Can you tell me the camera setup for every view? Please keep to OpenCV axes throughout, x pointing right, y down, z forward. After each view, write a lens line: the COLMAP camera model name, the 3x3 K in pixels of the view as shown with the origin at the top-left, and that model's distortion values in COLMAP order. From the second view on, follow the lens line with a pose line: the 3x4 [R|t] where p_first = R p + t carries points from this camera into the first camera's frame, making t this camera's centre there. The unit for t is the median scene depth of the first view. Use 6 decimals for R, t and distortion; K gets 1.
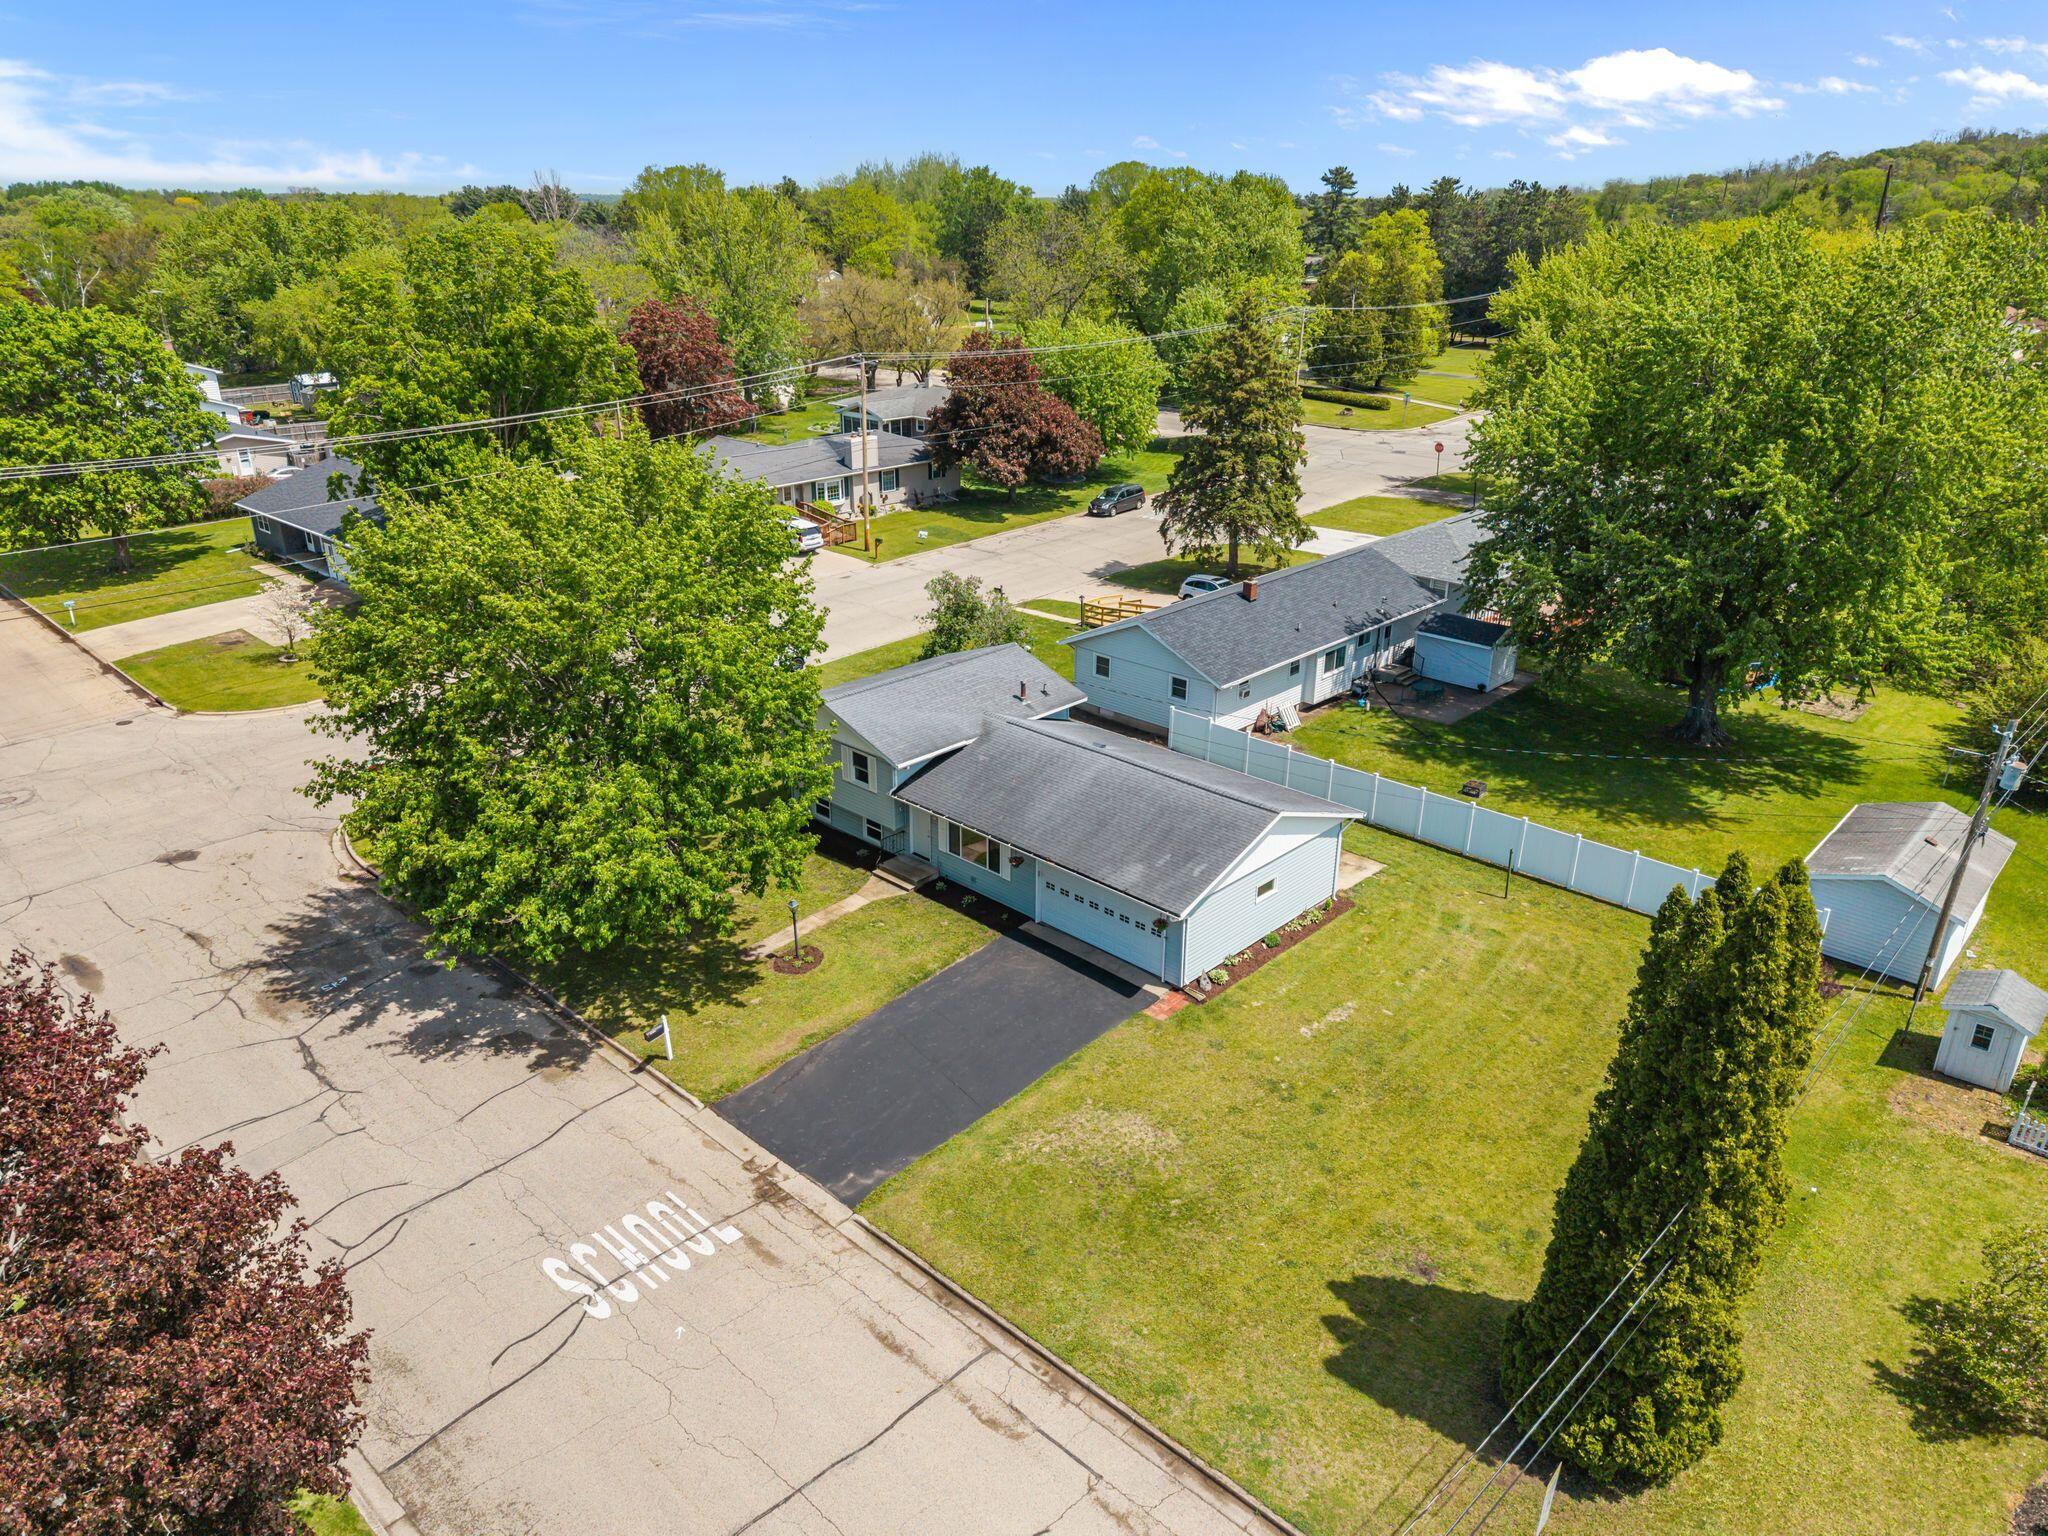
lens RADIAL K [[1374.6, 0, 1026.5], [0, 1374.6, 771.4], [0, 0, 1]] dist [0.012205, -0.011132]
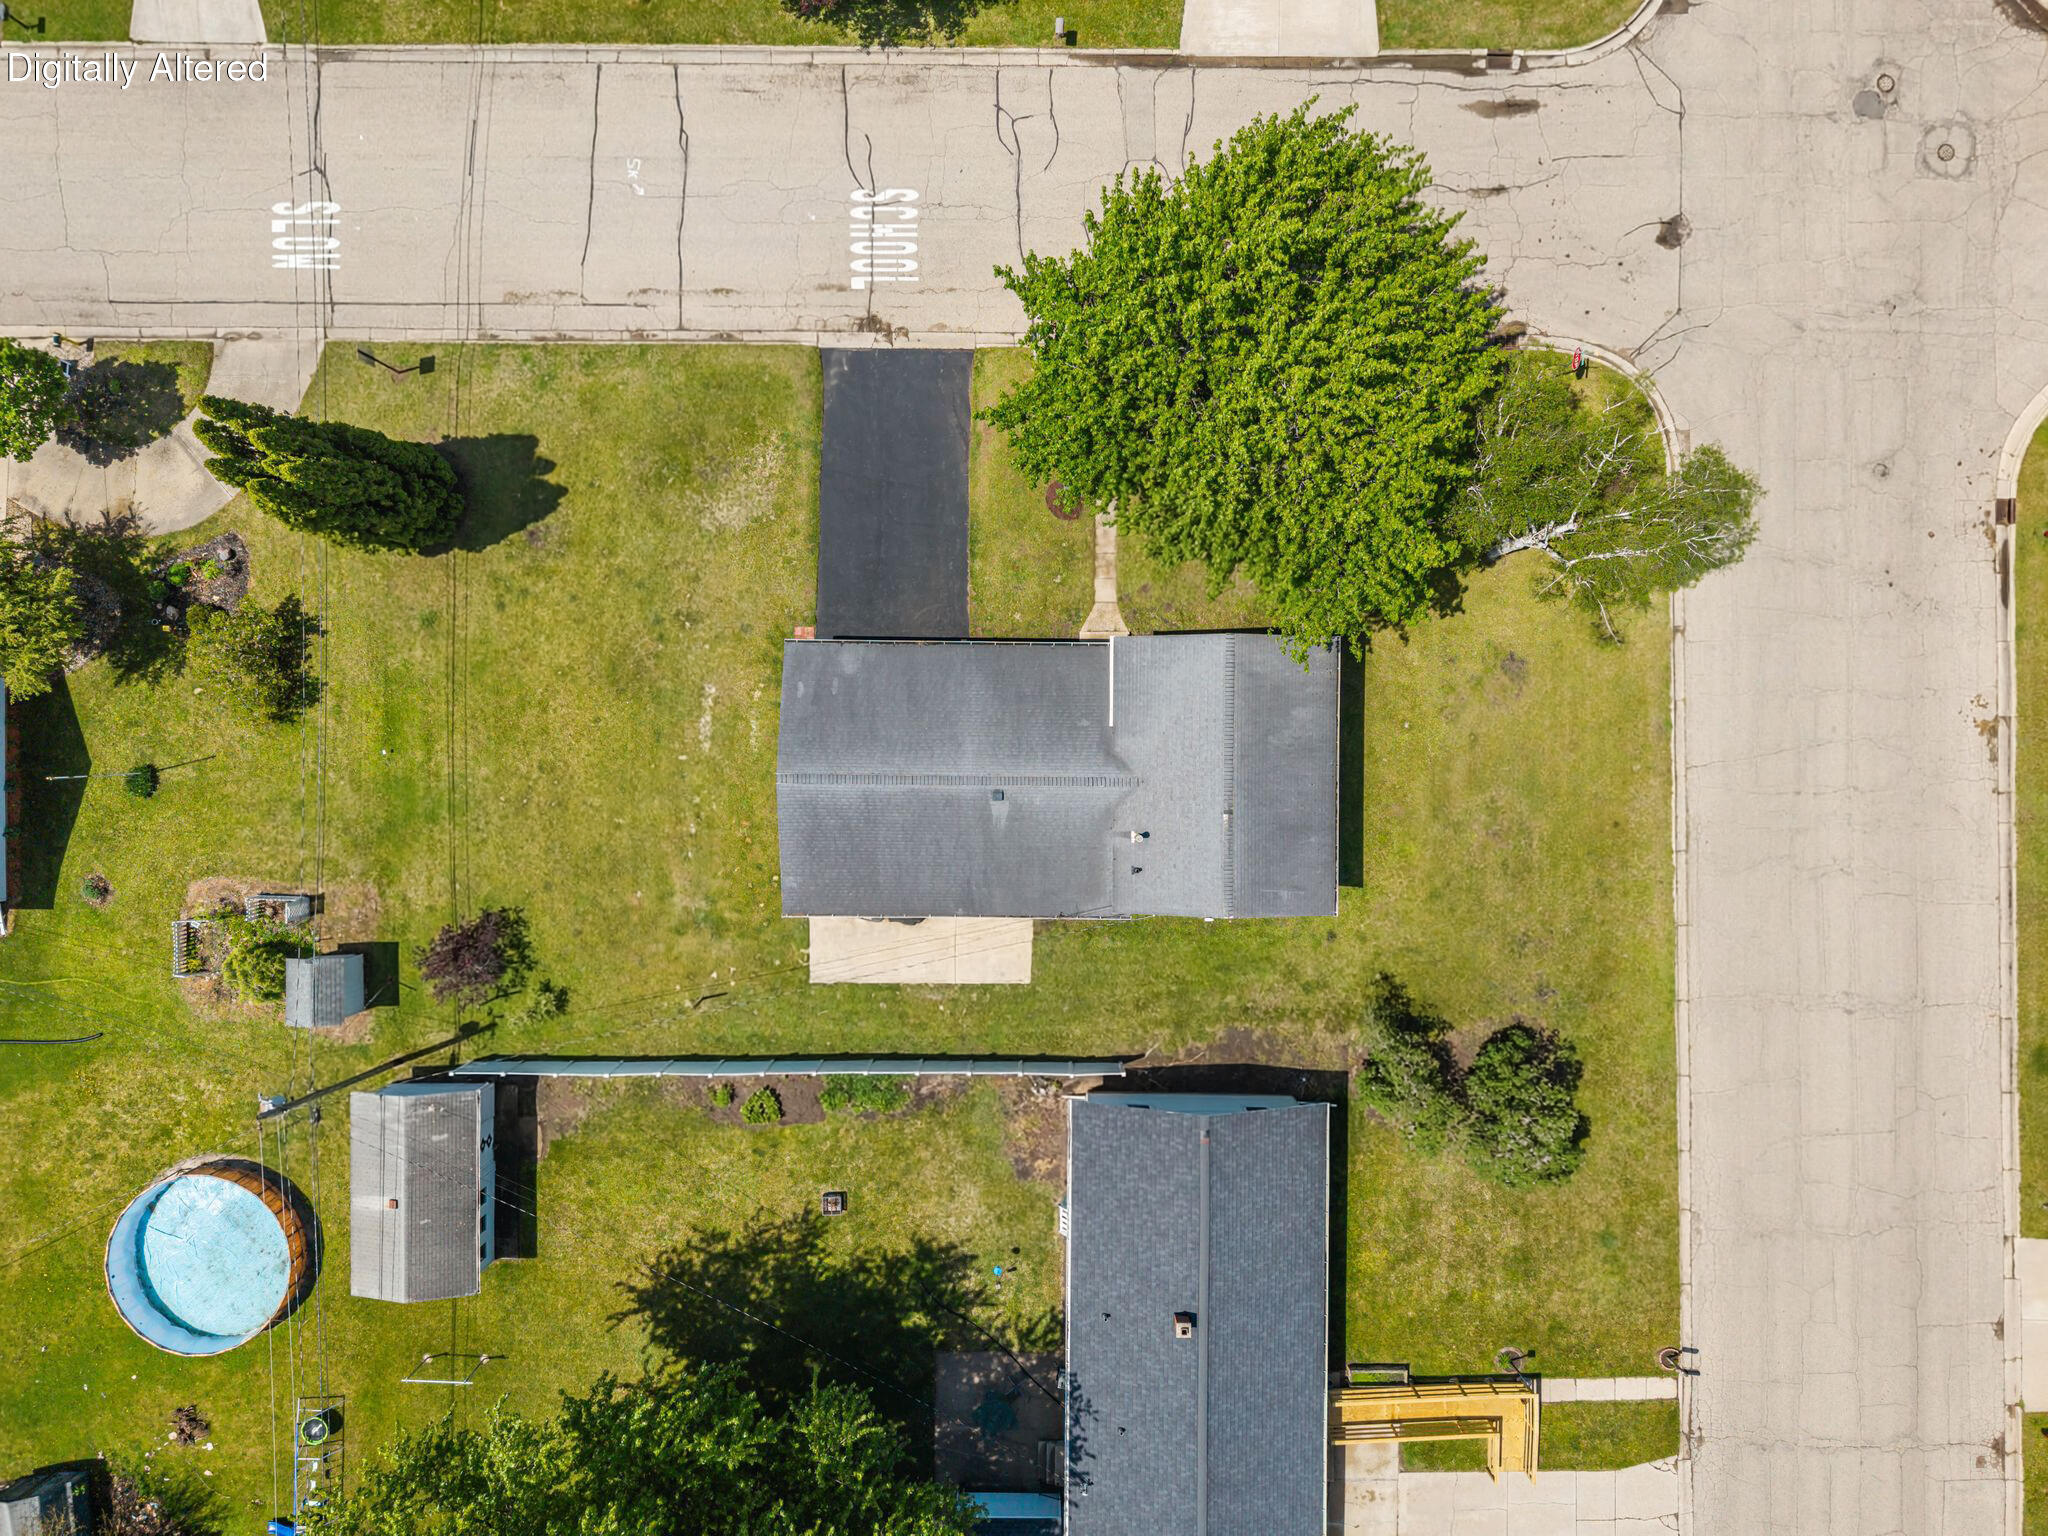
lens RADIAL K [[1374.6, 0, 1021.2], [0, 1374.6, 775.1], [0, 0, 1]] dist [0.012205, -0.011132]
pose [[-0.730830, 0.682507, 0.008507, 0.015952], [-0.260192, -0.290094, 0.920948, -0.745178], [0.631021, 0.670843, 0.389592, 0.463563]]
